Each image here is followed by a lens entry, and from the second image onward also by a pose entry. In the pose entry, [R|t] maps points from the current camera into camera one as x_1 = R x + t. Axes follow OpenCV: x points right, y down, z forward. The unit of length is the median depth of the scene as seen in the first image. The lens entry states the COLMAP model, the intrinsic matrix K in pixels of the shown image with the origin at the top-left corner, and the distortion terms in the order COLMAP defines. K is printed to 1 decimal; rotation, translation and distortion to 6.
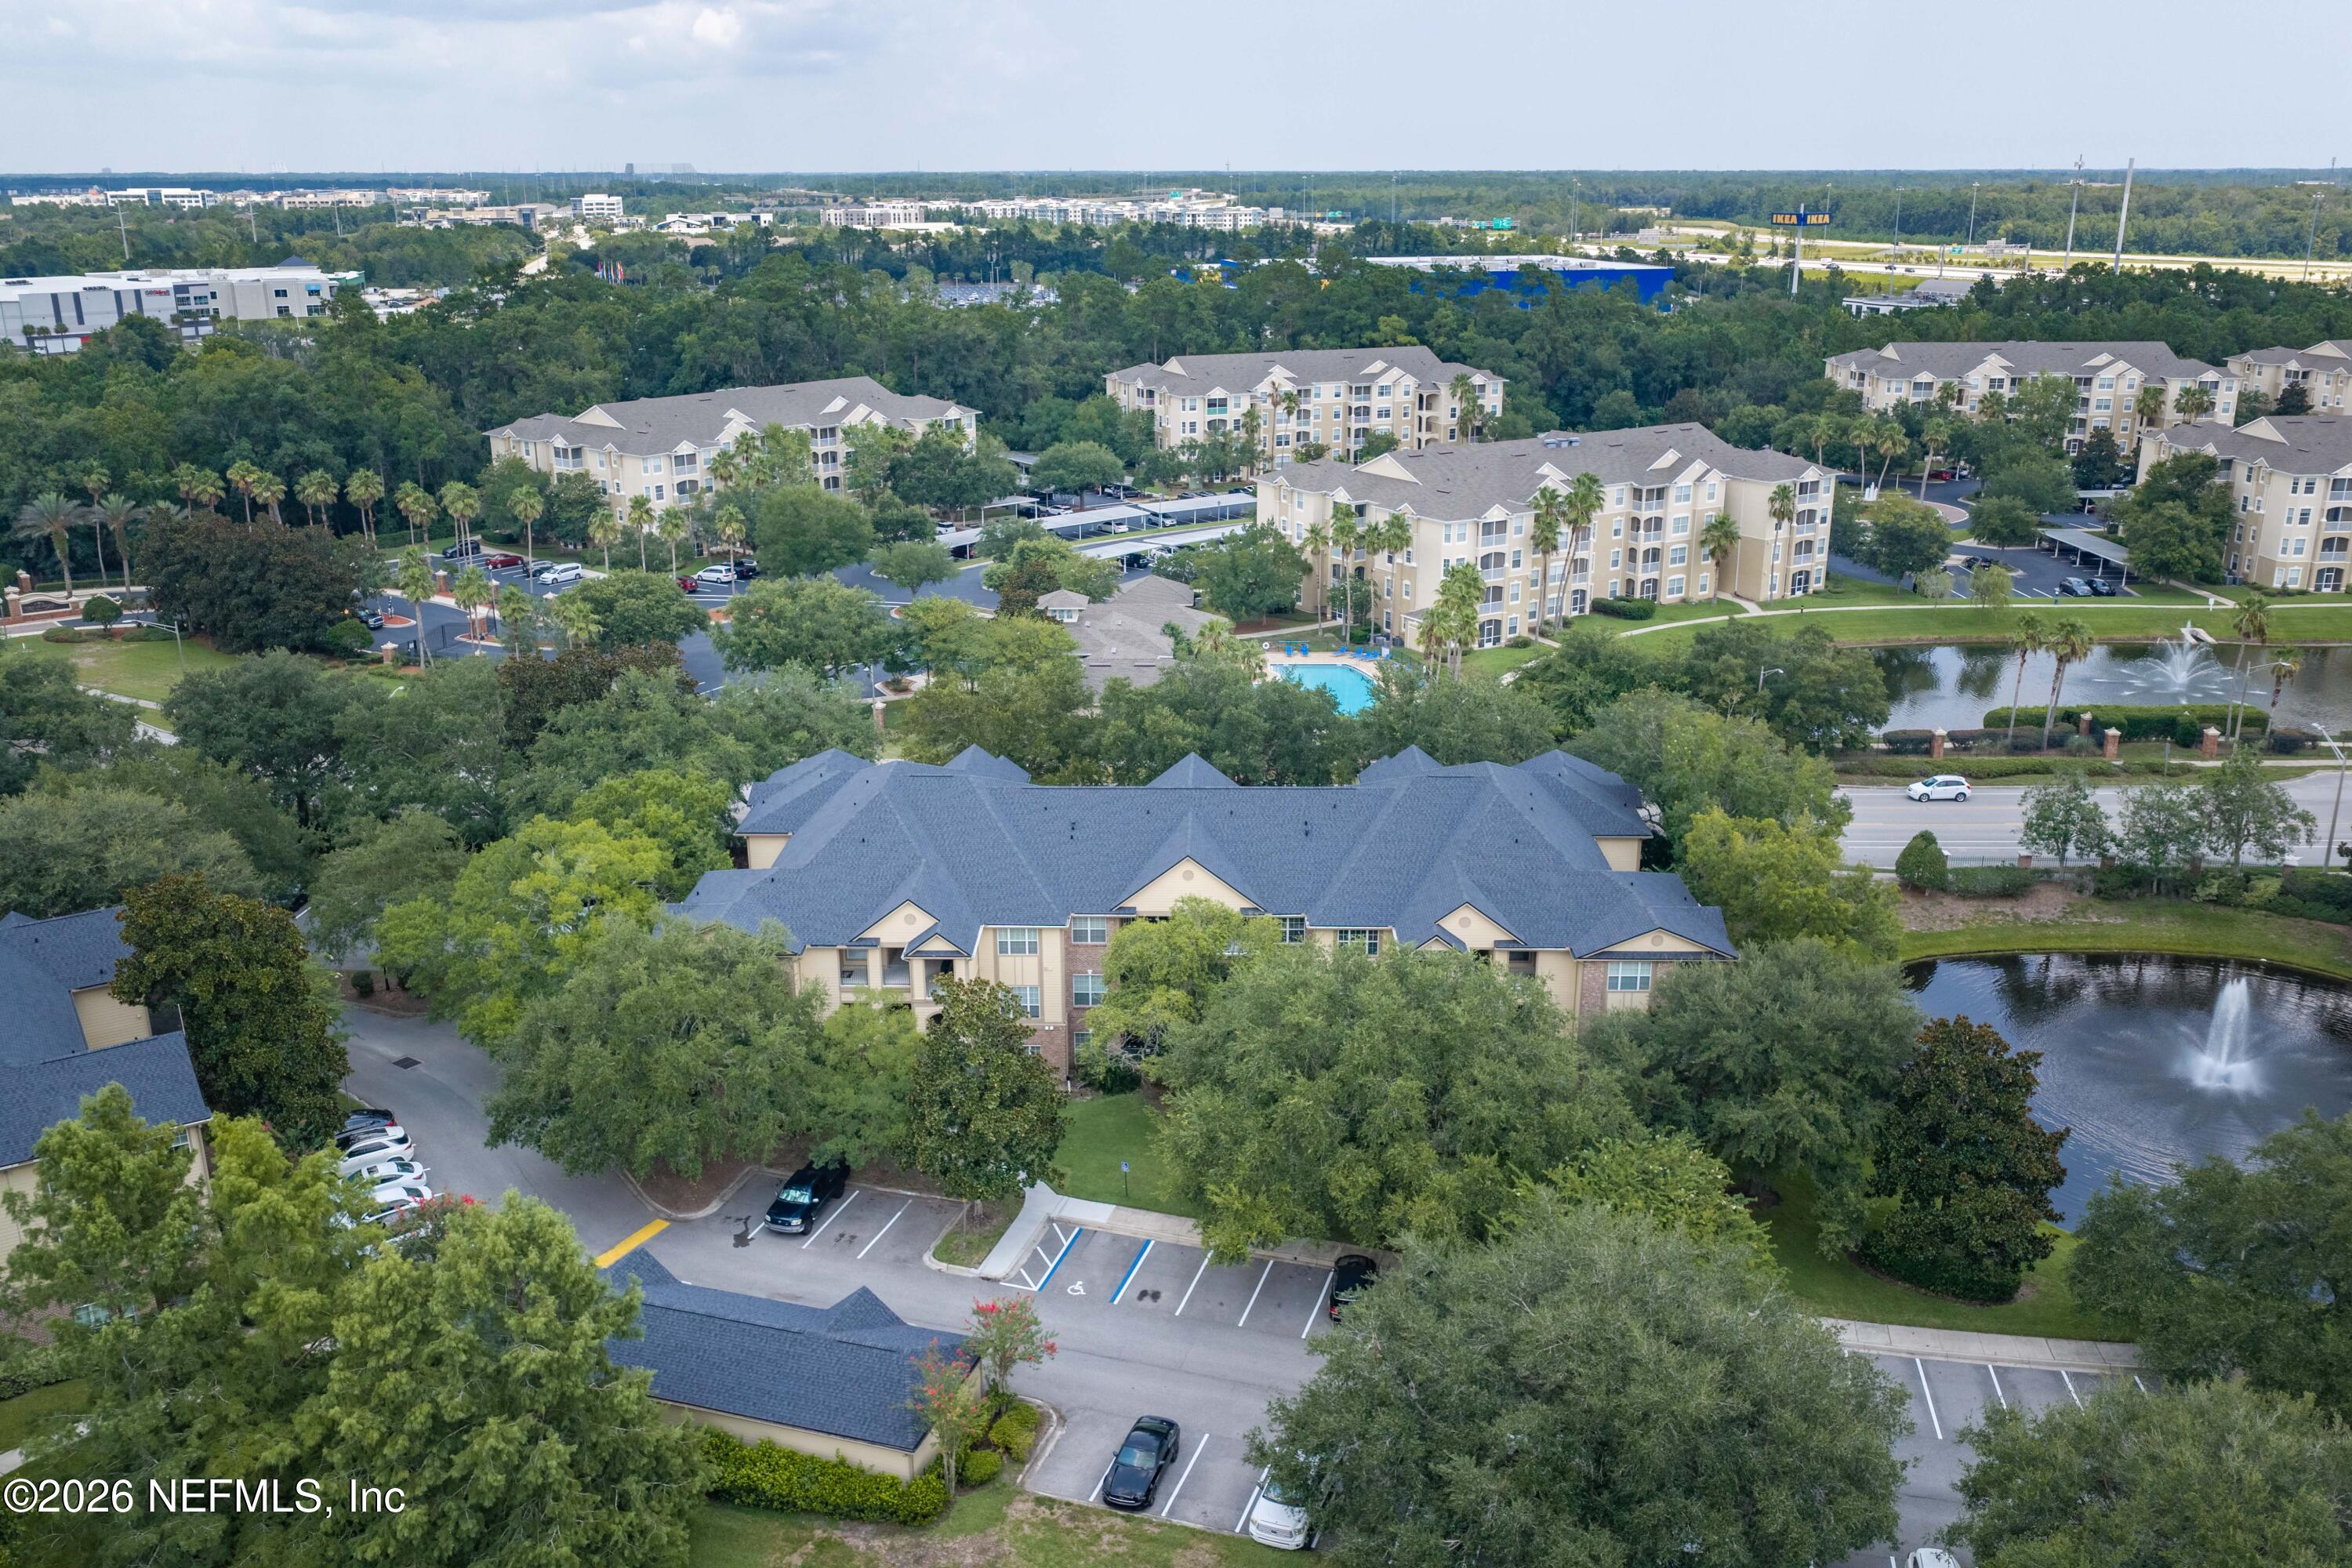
lens RADIAL K [[1954.9, 0, 1178.2], [0, 1954.9, 781.9], [0, 0, 1]] dist [0.011411, -0.017920]
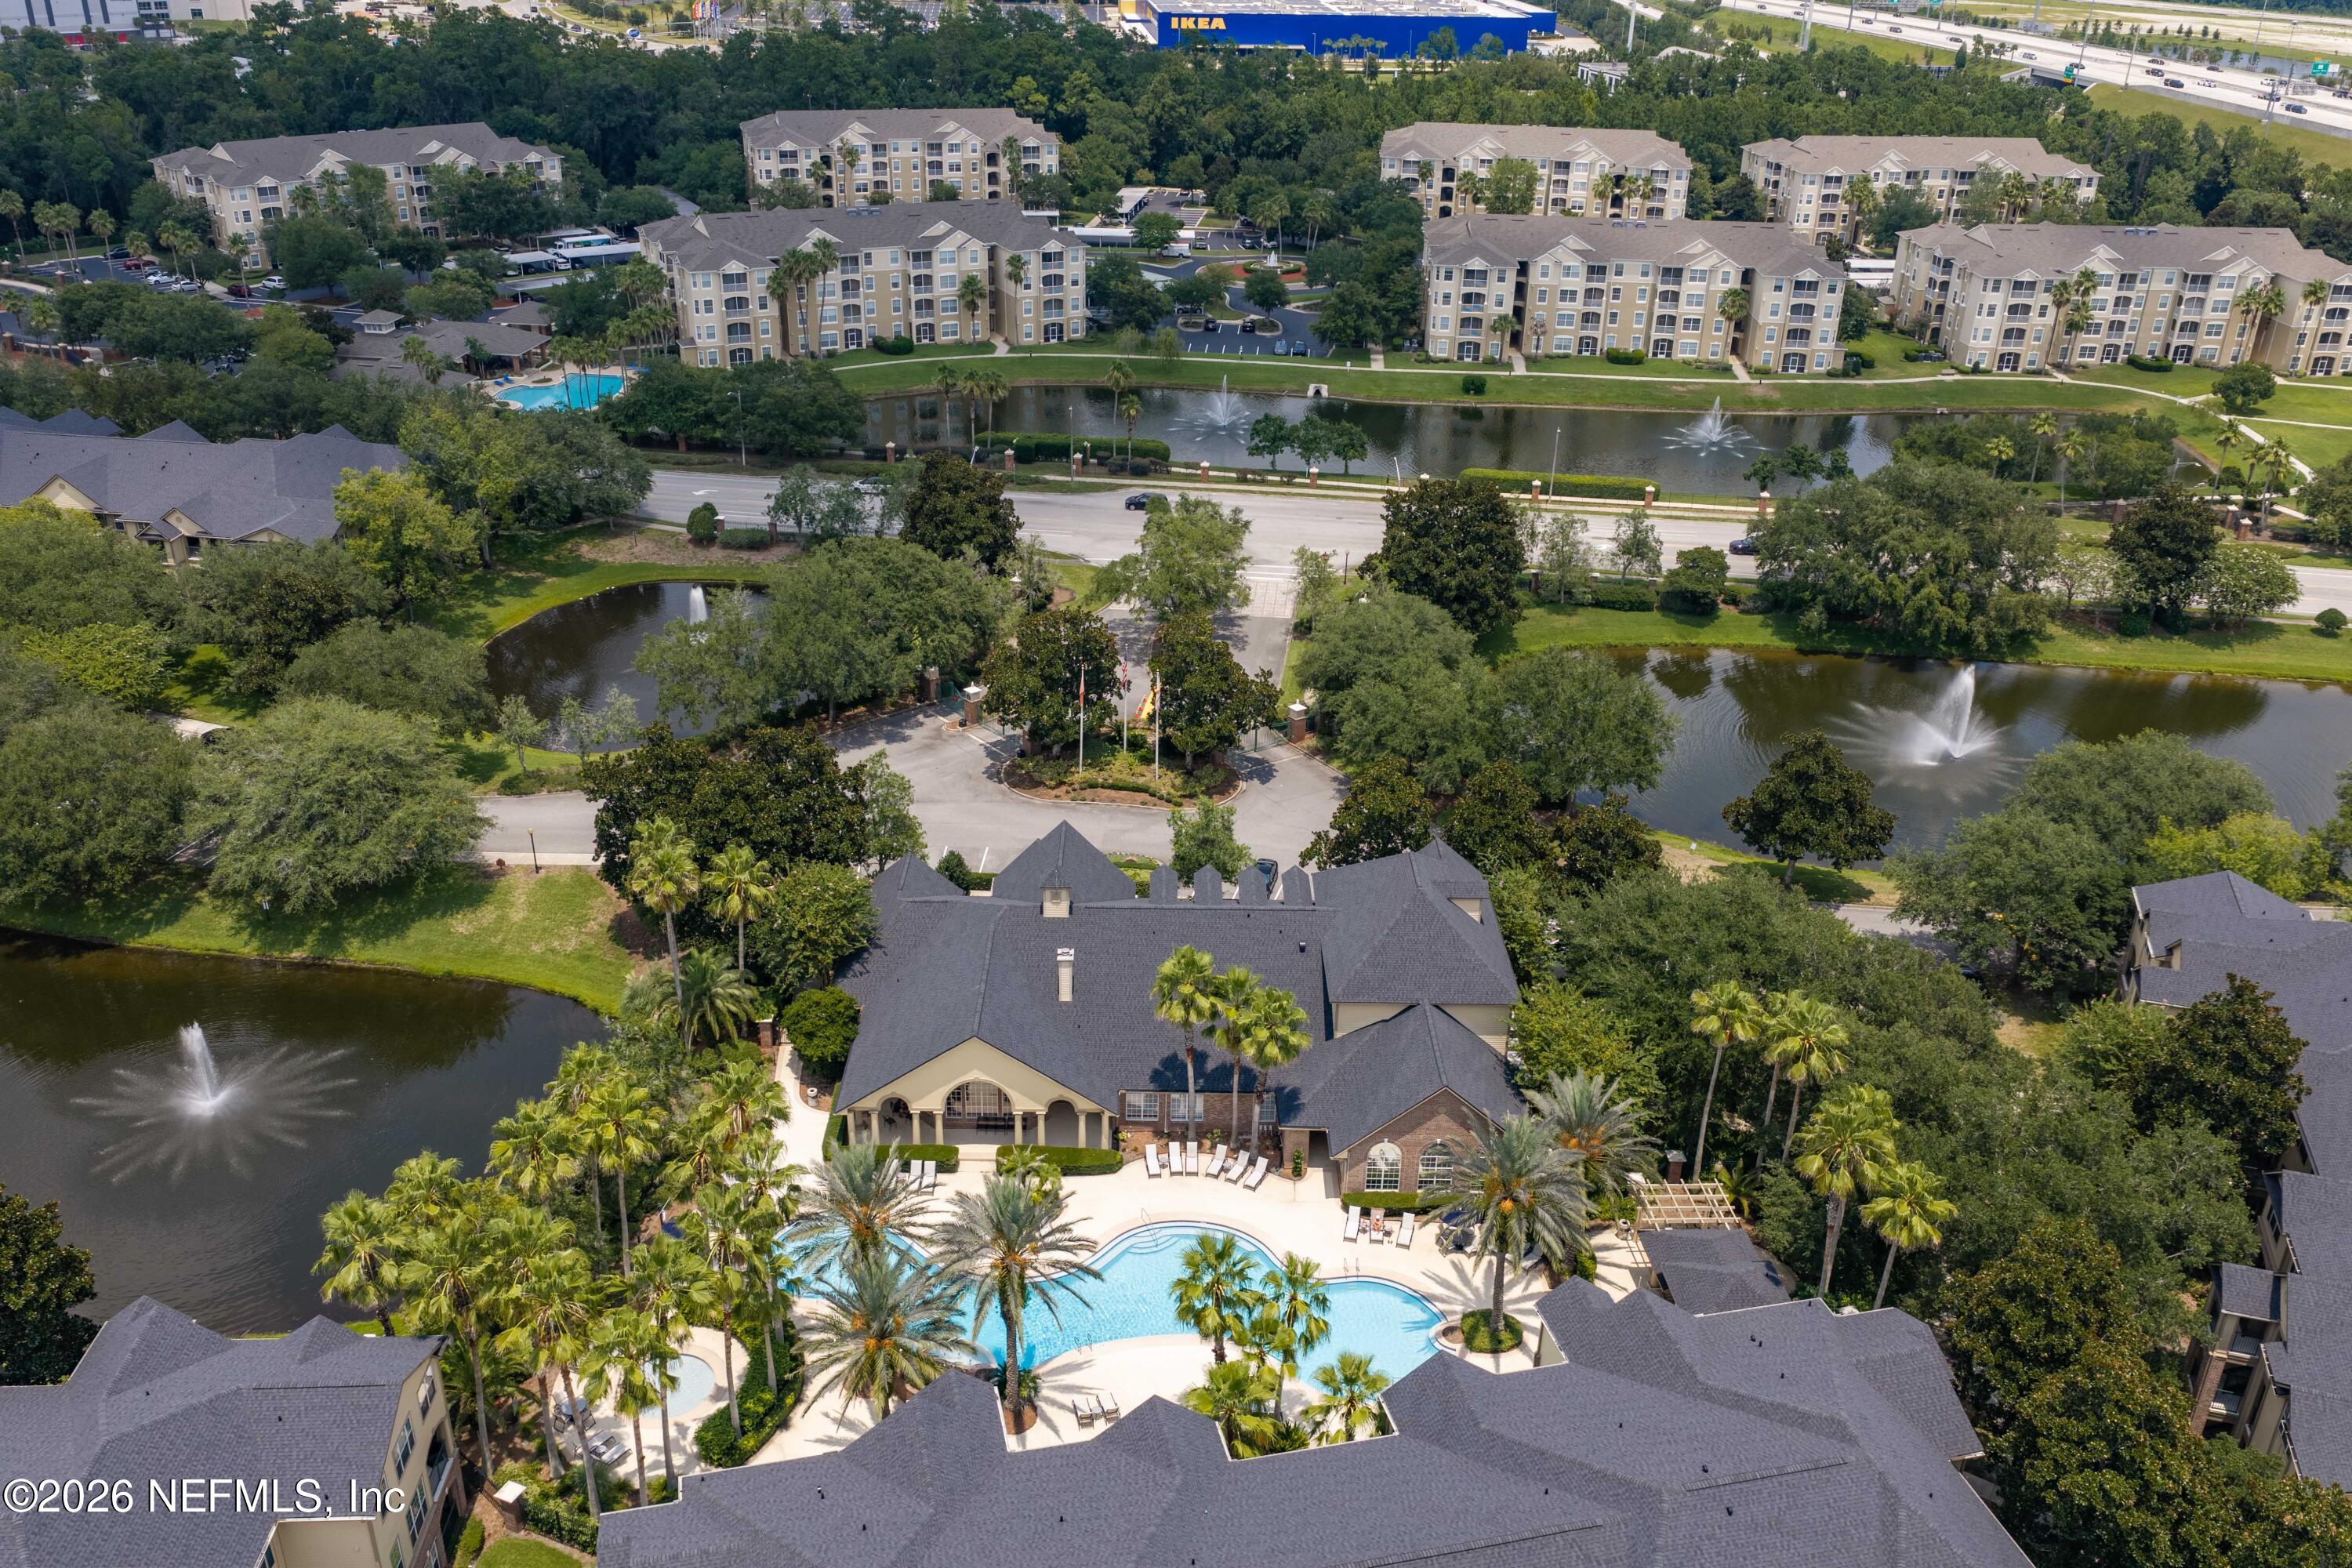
lens RADIAL K [[1954.9, 0, 1174.4], [0, 1954.9, 787.3], [0, 0, 1]] dist [0.011411, -0.017920]
pose [[0.992905, 0.073048, -0.093832, 0.495832], [-0.058534, 0.987093, 0.149065, -0.002797], [0.103510, -0.142515, 0.984365, -0.273539]]
